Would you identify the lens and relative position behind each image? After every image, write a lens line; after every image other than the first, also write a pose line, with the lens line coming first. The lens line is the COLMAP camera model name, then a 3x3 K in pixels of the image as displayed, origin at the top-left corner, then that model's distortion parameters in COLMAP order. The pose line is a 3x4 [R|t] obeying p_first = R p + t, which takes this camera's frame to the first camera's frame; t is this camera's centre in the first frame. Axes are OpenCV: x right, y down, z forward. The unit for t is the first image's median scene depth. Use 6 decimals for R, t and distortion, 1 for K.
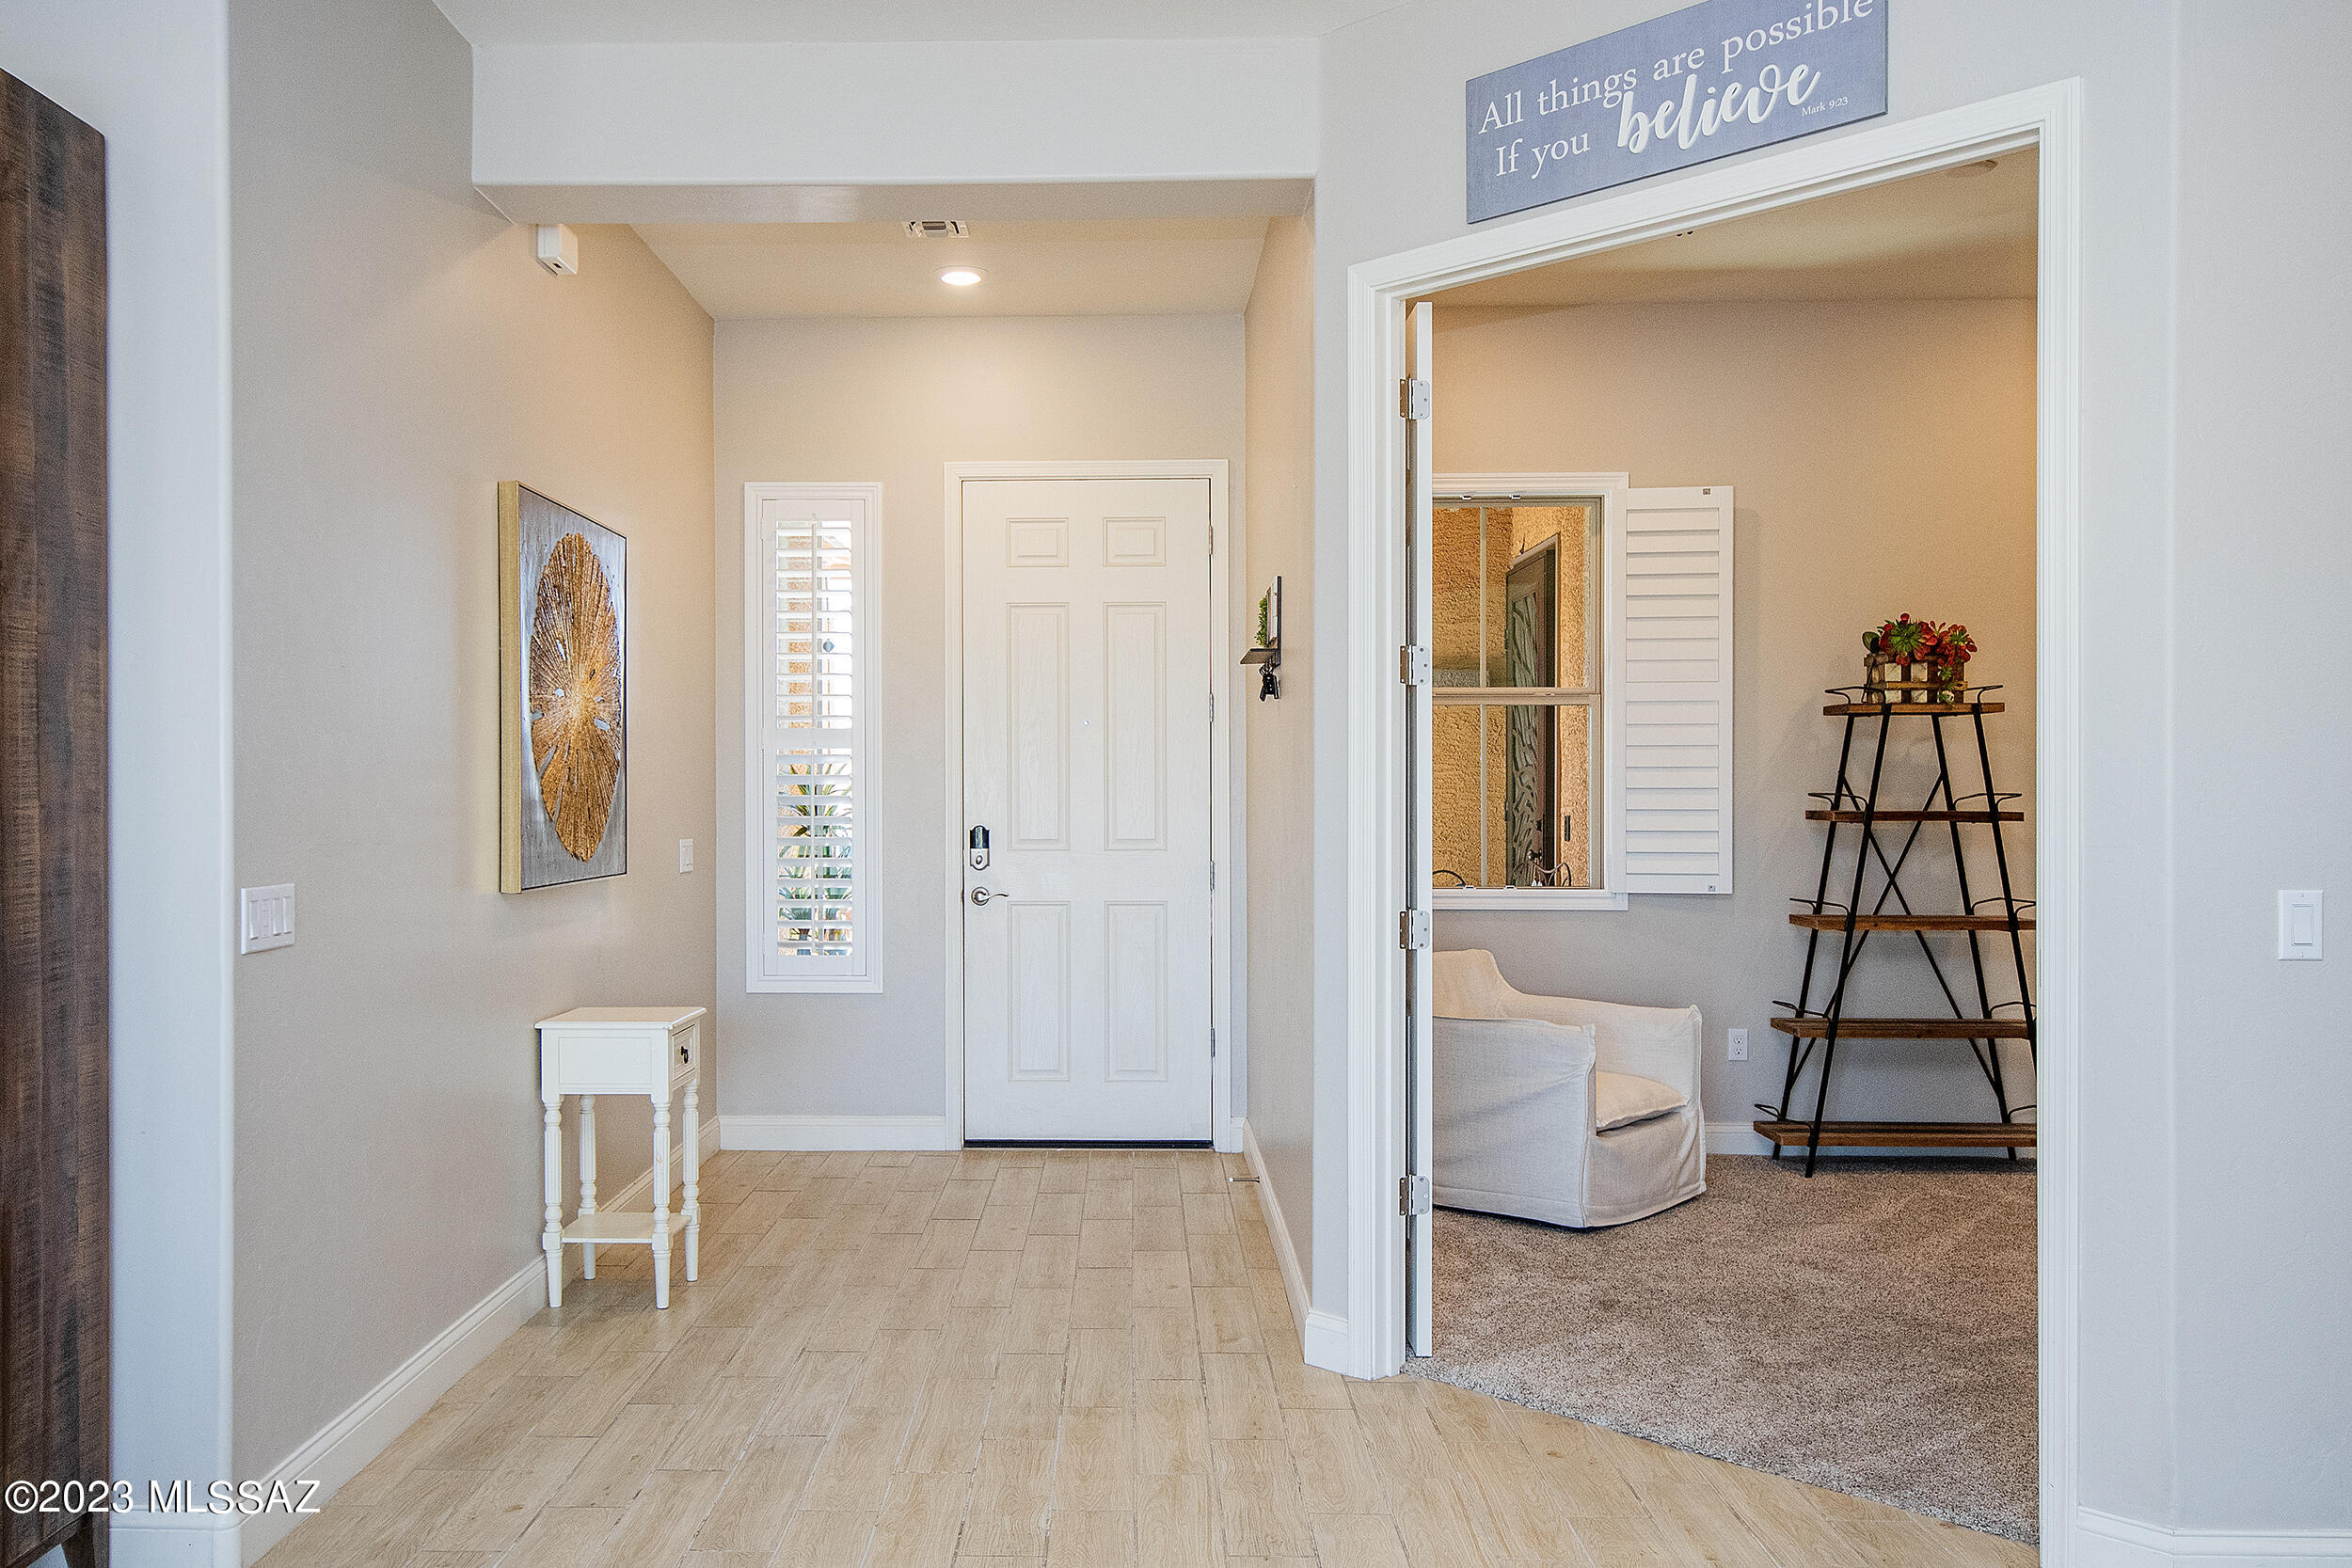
lens RADIAL K [[1906.4, 0, 1095.3], [0, 1906.4, 799.8], [0, 0, 1]] dist [0.005254, -0.002369]
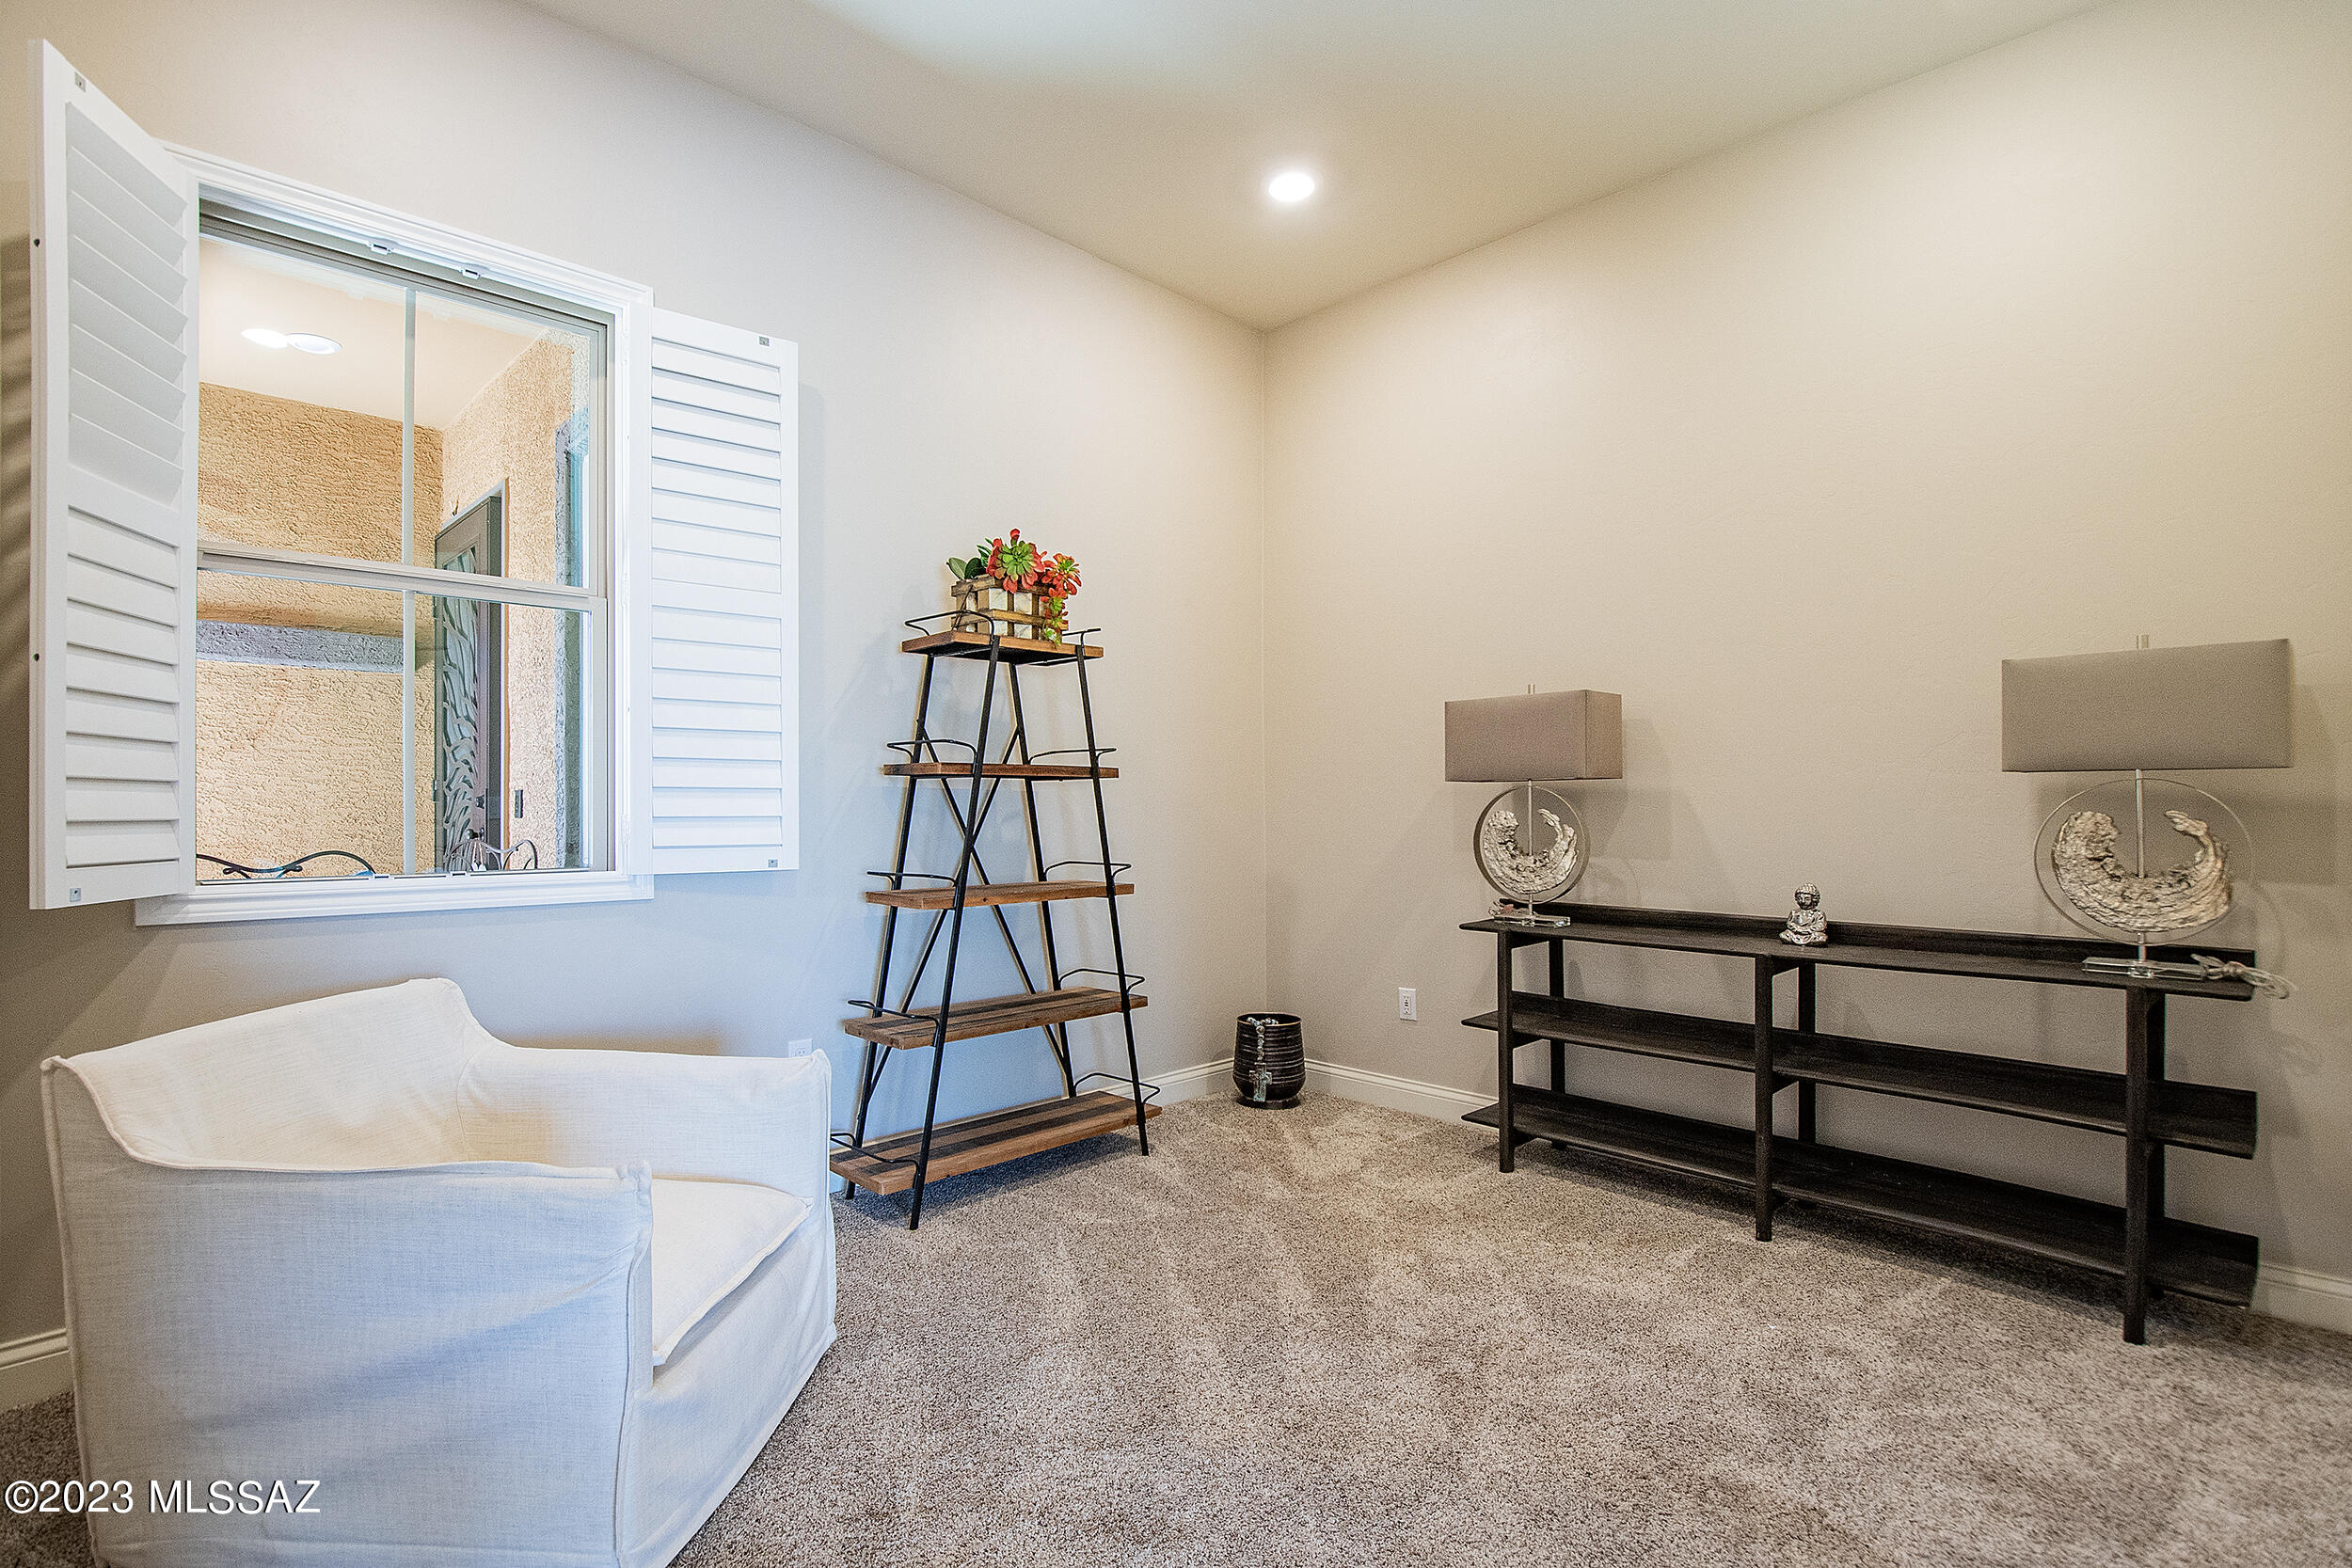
lens RADIAL K [[1065.3, 0, 1226.9], [0, 1065.3, 808.4], [0, 0, 1]] dist [-0.019456, -0.000307]
pose [[0.648018, -0.000184, 0.761625, 0.124357], [0.003025, 0.999993, -0.002333, 0.027258], [-0.761619, 0.003815, 0.648014, 0.617296]]
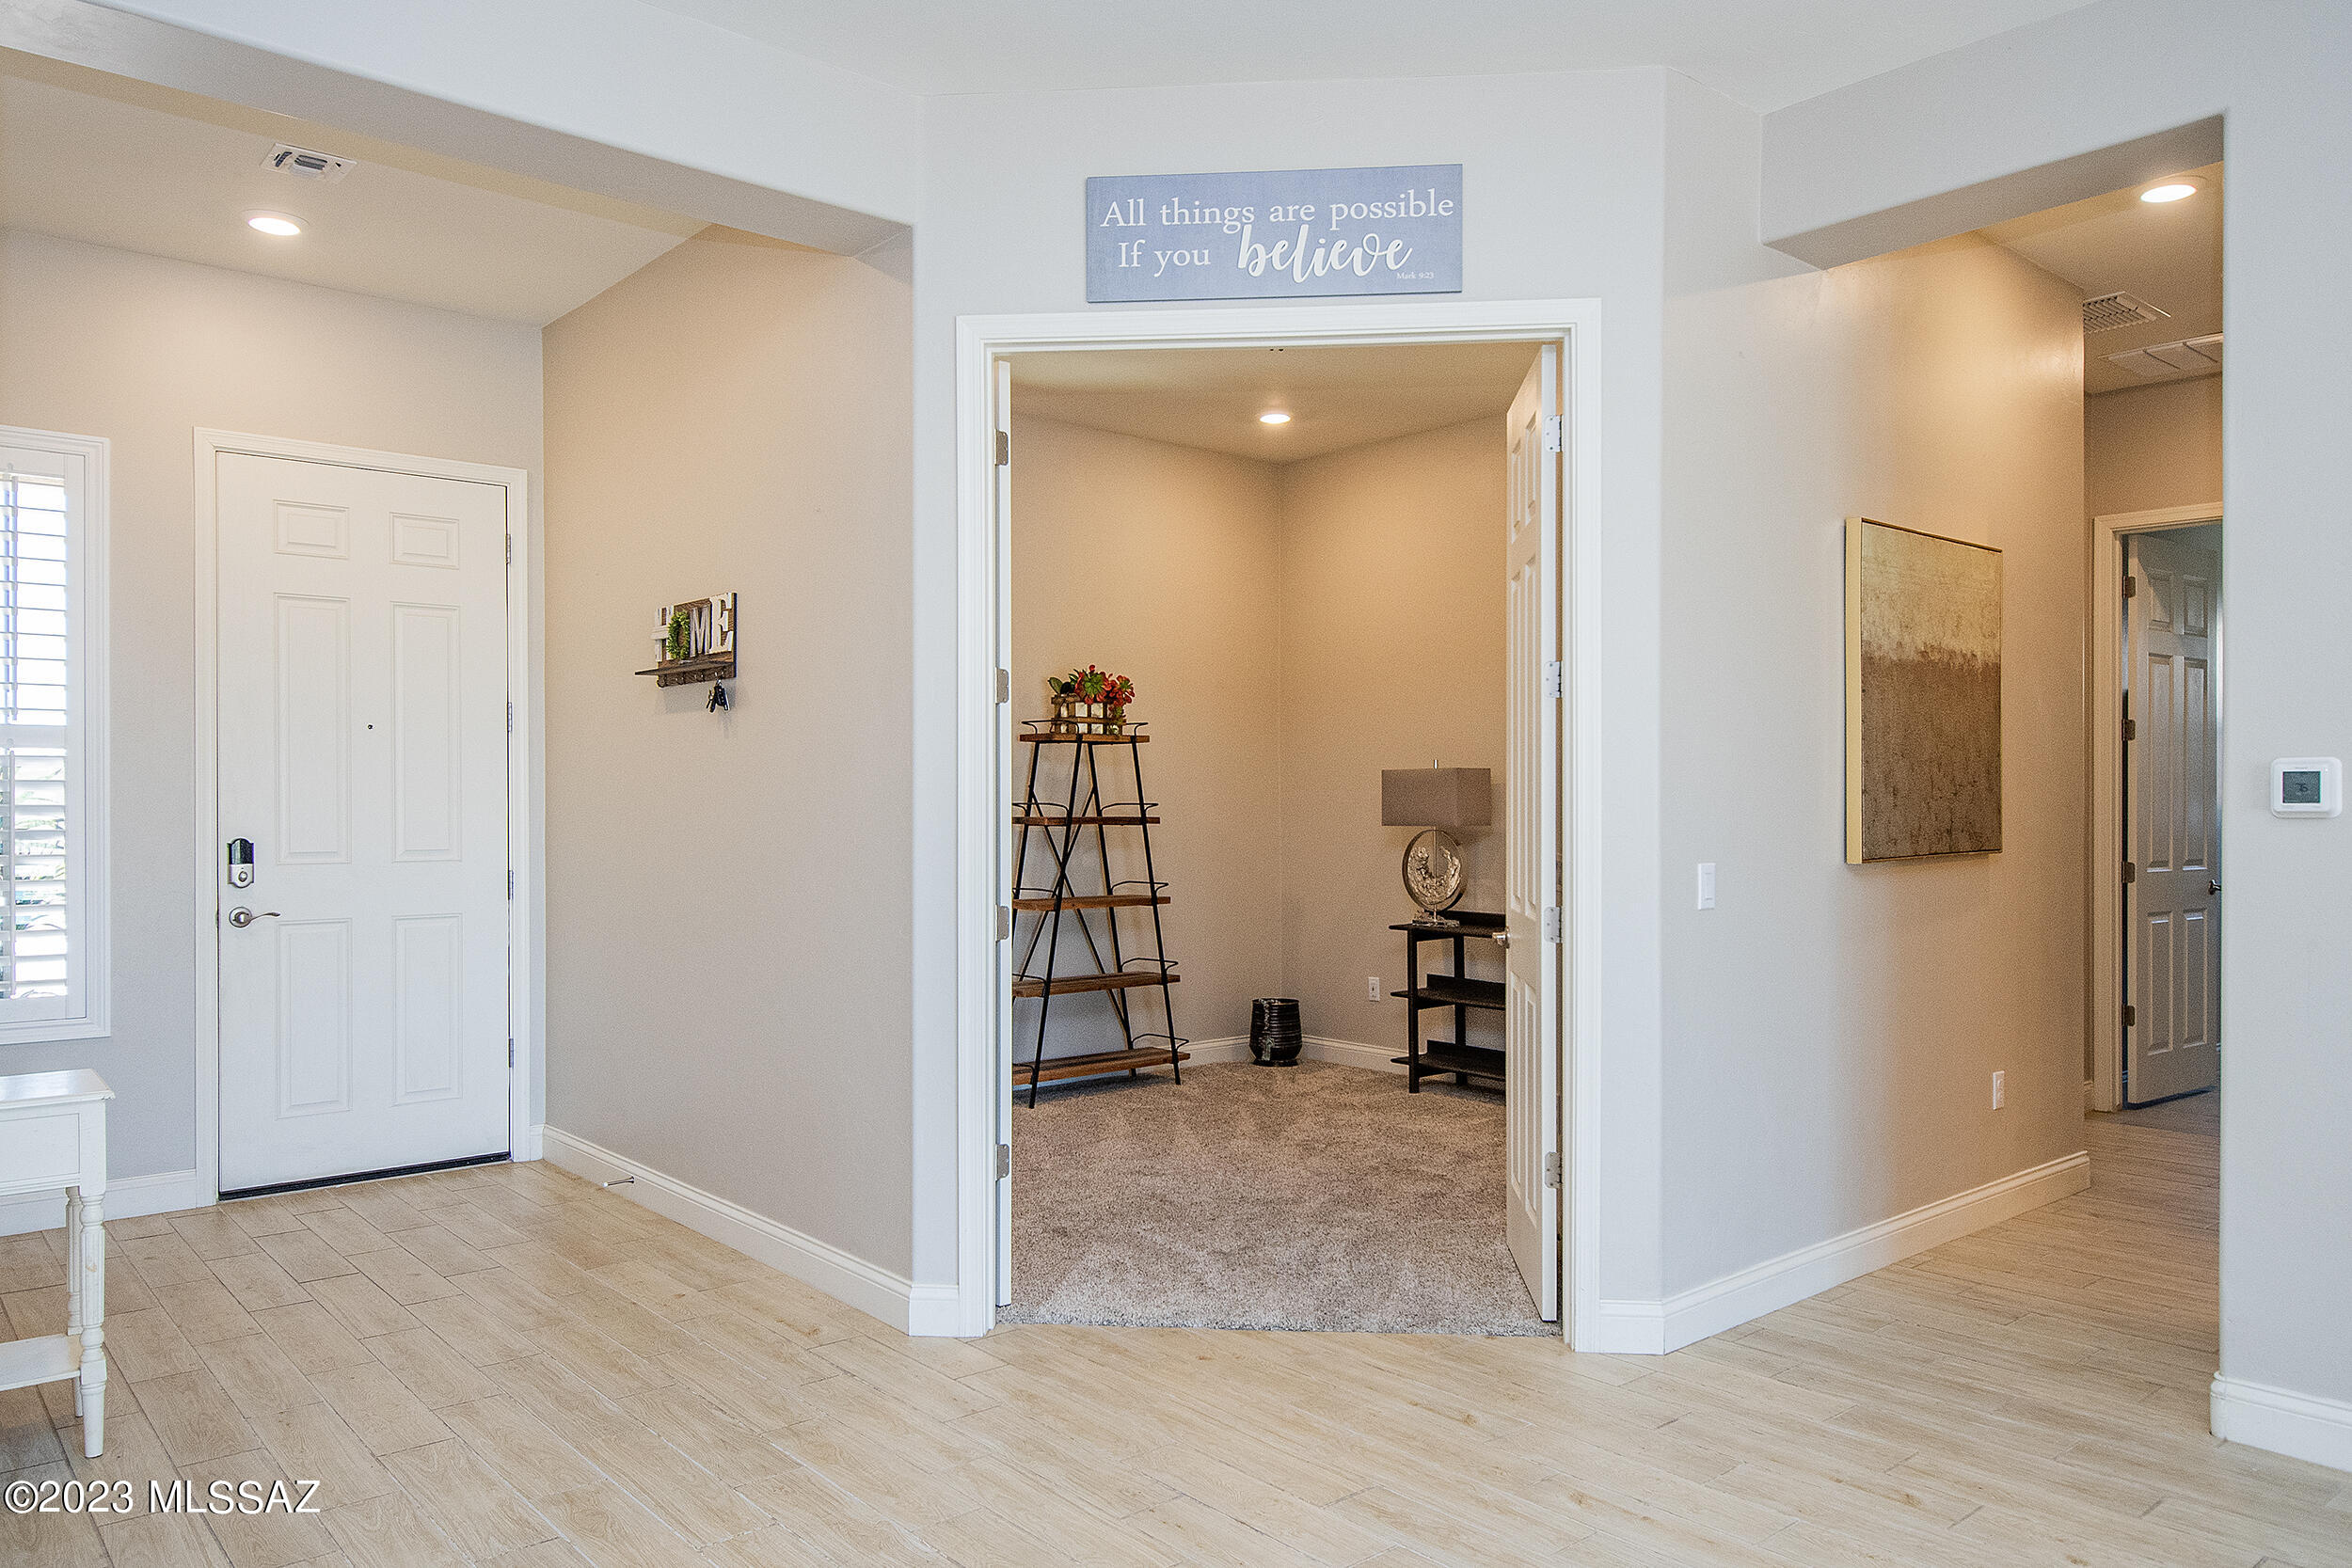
lens RADIAL K [[1574.8, 0, 1146.9], [0, 1574.8, 802.2], [0, 0, 1]] dist [0.006375, -0.003013]
pose [[0.740237, 0.001637, 0.672344, -0.267255], [0.002949, 0.999980, -0.005681, 0.002288], [-0.672339, 0.006188, 0.740217, 0.179790]]
